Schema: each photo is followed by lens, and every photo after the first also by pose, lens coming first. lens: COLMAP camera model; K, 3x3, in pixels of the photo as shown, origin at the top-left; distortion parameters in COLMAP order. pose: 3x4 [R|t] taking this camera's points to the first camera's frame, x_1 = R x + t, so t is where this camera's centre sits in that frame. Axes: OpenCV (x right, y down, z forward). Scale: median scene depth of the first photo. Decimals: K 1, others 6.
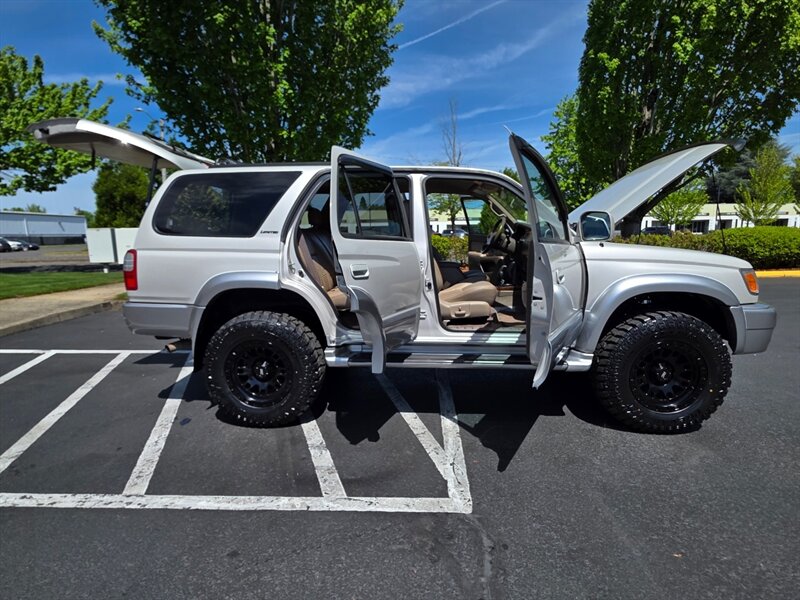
lens RADIAL K [[388.6, 0, 403.4], [0, 388.6, 297.8], [0, 0, 1]] dist [0.000440, 0.000564]
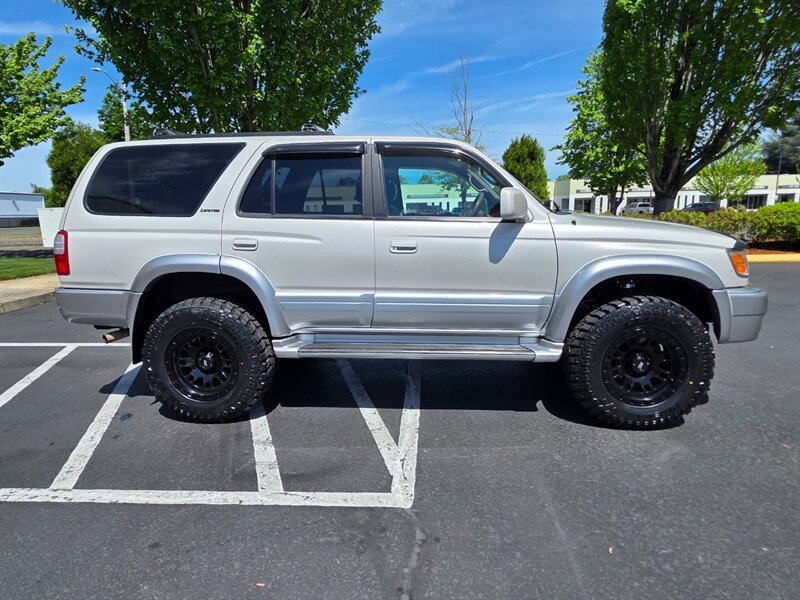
lens RADIAL K [[446.6, 0, 401.6], [0, 446.6, 303.9], [0, 0, 1]] dist [0.002584, -0.000806]
pose [[0.999892, -0.002594, -0.014462, 0.135887], [0.003147, 0.999261, 0.038304, 0.012153], [0.014352, -0.038345, 0.999161, -0.056250]]
